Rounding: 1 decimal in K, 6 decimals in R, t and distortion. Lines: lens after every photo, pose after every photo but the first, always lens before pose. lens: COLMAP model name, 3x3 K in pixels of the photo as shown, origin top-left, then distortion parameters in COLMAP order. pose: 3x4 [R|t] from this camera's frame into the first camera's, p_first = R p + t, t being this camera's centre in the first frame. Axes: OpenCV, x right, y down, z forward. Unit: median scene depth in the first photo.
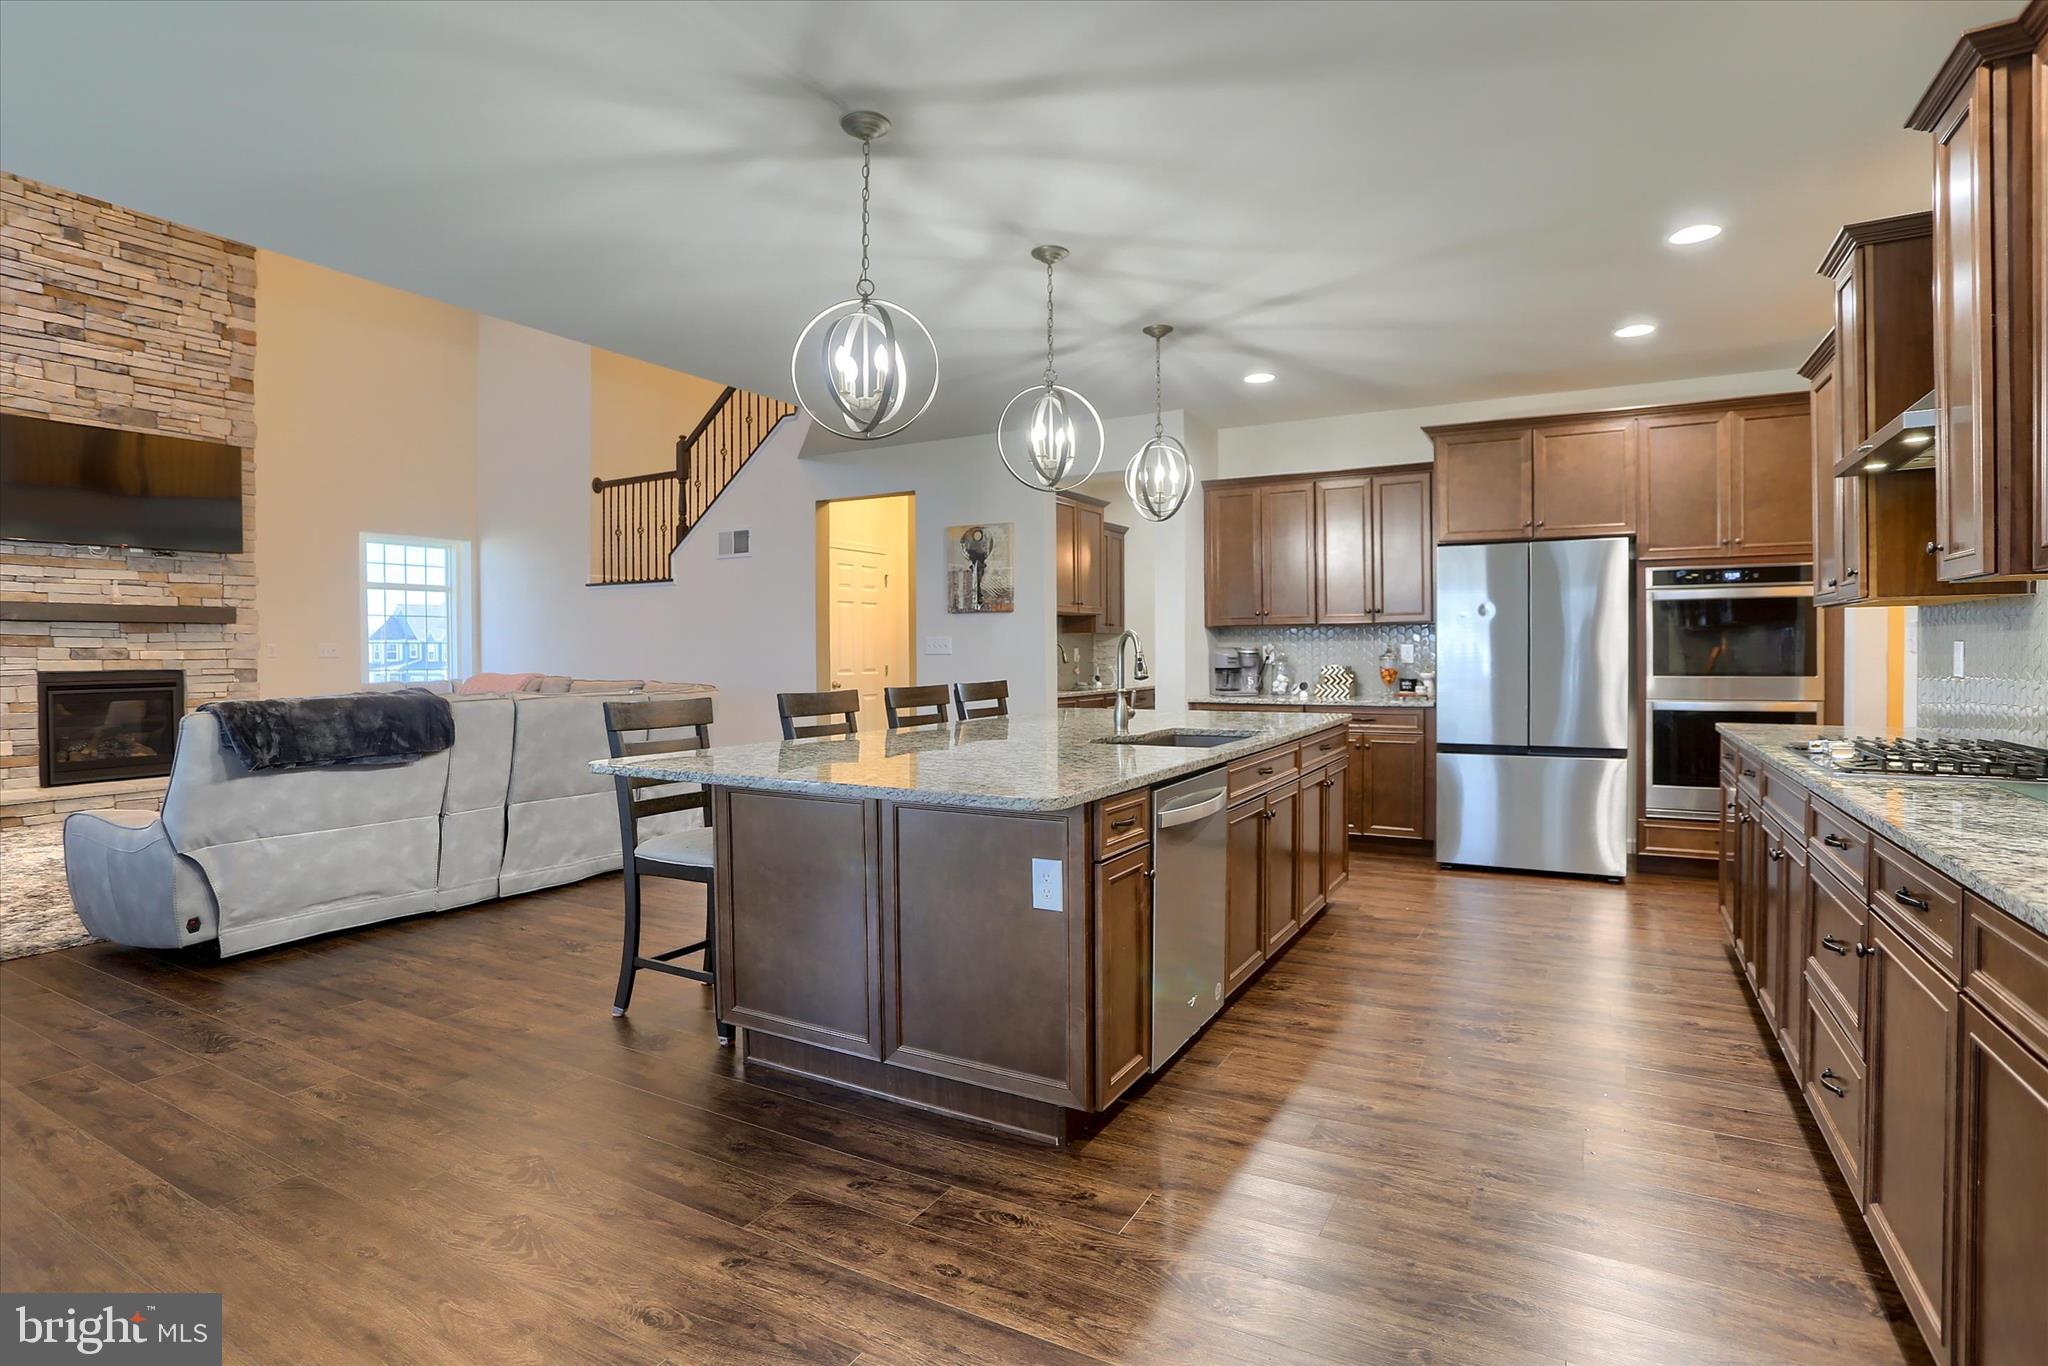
lens RADIAL K [[999.5, 0, 1013.2], [0, 999.5, 661.8], [0, 0, 1]] dist [-0.062976, 0.023371]
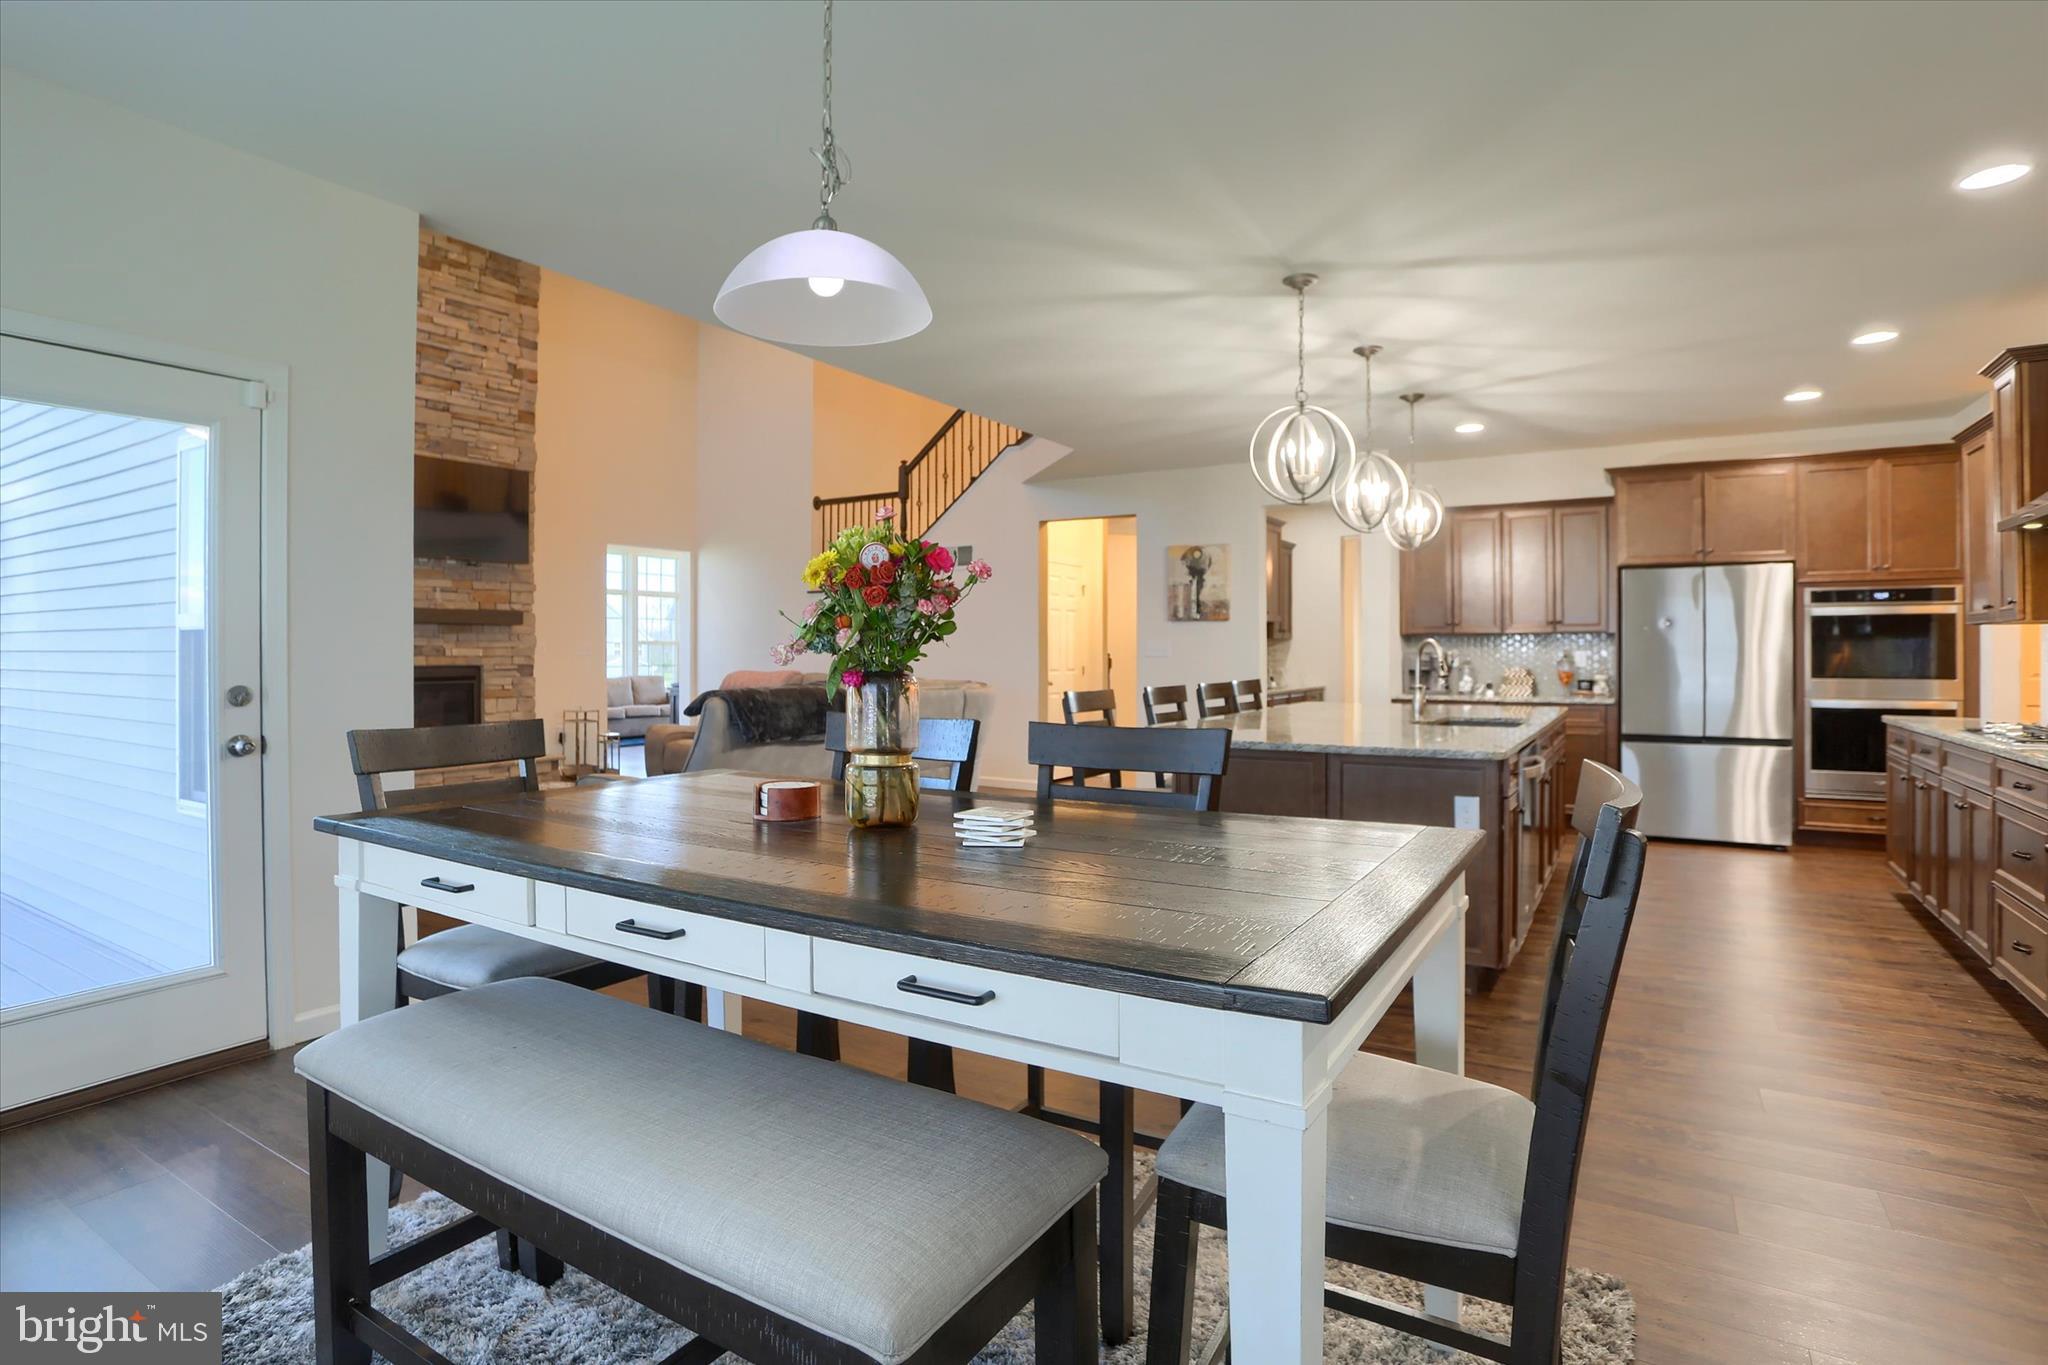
lens RADIAL K [[1018.1, 0, 1008.9], [0, 1018.1, 649.0], [0, 0, 1]] dist [-0.078547, 0.036940]
pose [[0.999011, 0.006535, -0.043976, -0.219011], [-0.007164, 0.999874, -0.014171, 0.001717], [0.043878, 0.014472, 0.998932, -0.196563]]
